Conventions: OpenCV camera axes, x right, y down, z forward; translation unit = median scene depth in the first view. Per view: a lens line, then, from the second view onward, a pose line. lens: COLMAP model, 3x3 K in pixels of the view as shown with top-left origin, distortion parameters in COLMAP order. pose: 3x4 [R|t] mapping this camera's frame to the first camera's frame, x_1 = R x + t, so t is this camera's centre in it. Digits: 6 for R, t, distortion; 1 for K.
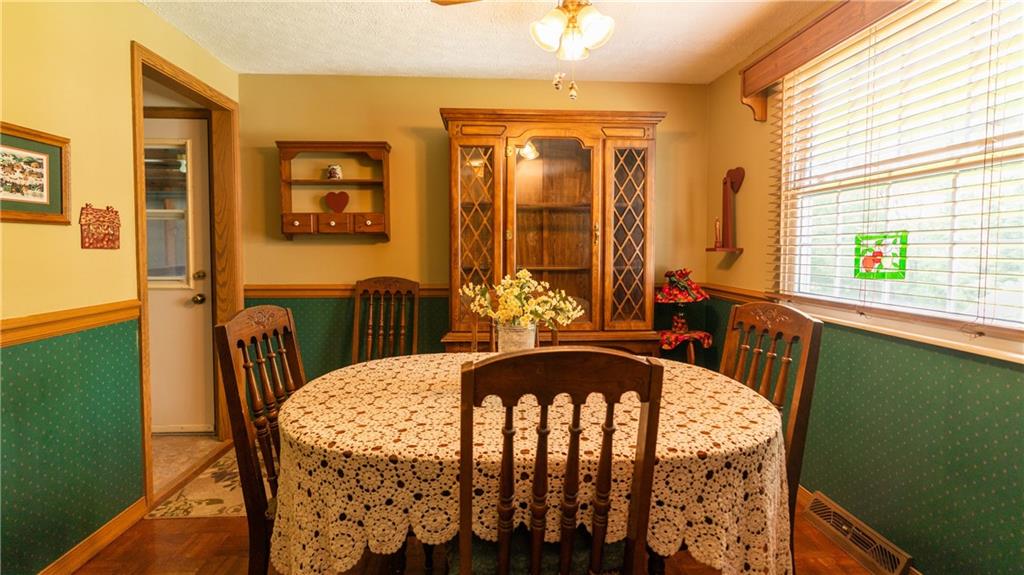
lens RADIAL K [[491.5, 0, 515.5], [0, 491.5, 268.0], [0, 0, 1]] dist [-0.002013, -0.000039]
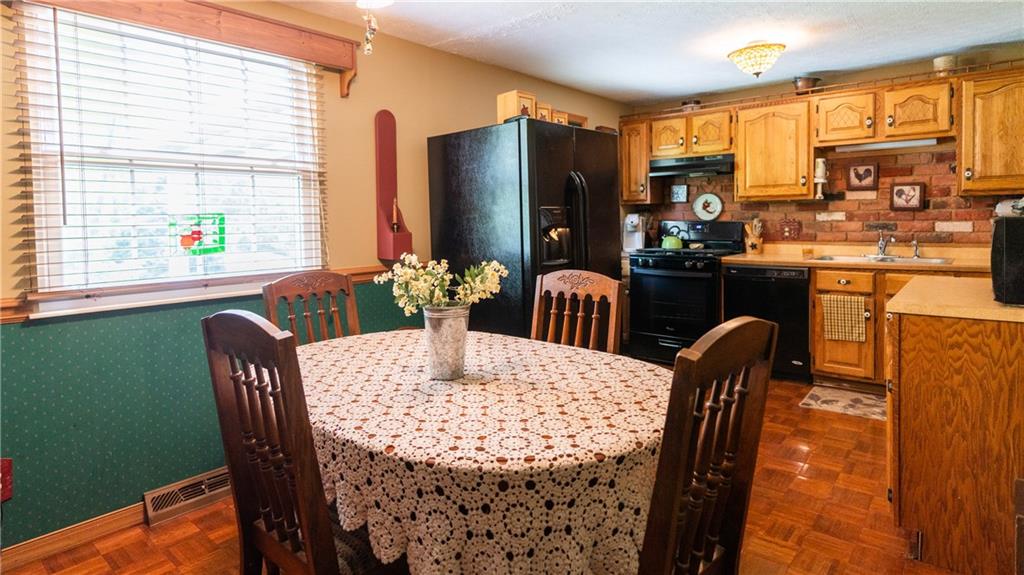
lens RADIAL K [[559.2, 0, 508.1], [0, 559.2, 239.3], [0, 0, 1]] dist [-0.003124, 0.001539]
pose [[-0.704227, -0.005684, 0.709952, -0.745136], [0.051225, 0.996955, 0.058794, -0.054187], [-0.708124, 0.077772, -0.701792, 1.427861]]
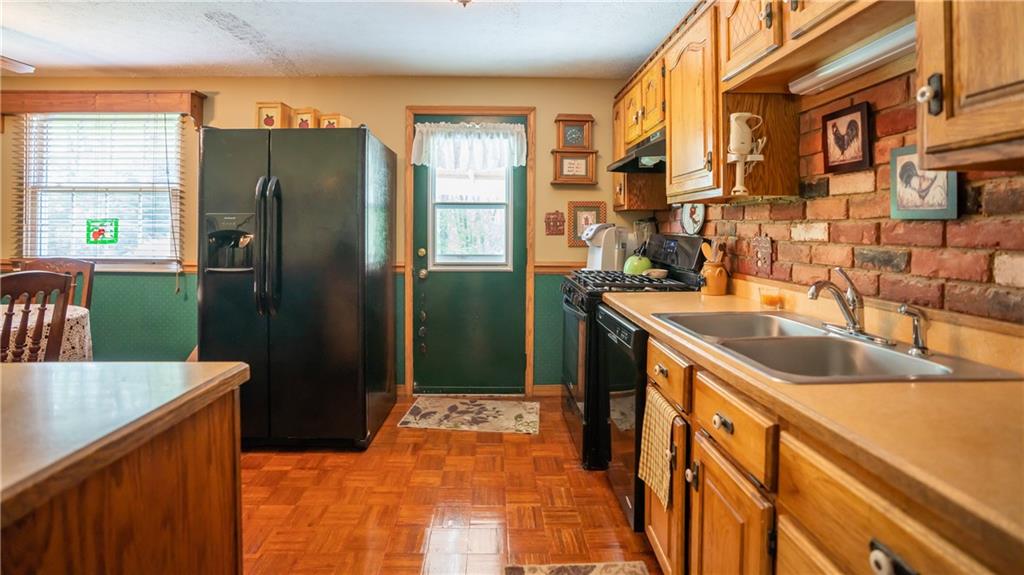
lens RADIAL K [[473.9, 0, 509.8], [0, 473.9, 232.2], [0, 0, 1]] dist [-0.037351, 0.000732]
pose [[0.050893, 0.003529, 0.998698, -0.982893], [0.035081, 0.999370, -0.005319, 0.043769], [-0.998088, 0.035306, 0.050737, -0.686871]]
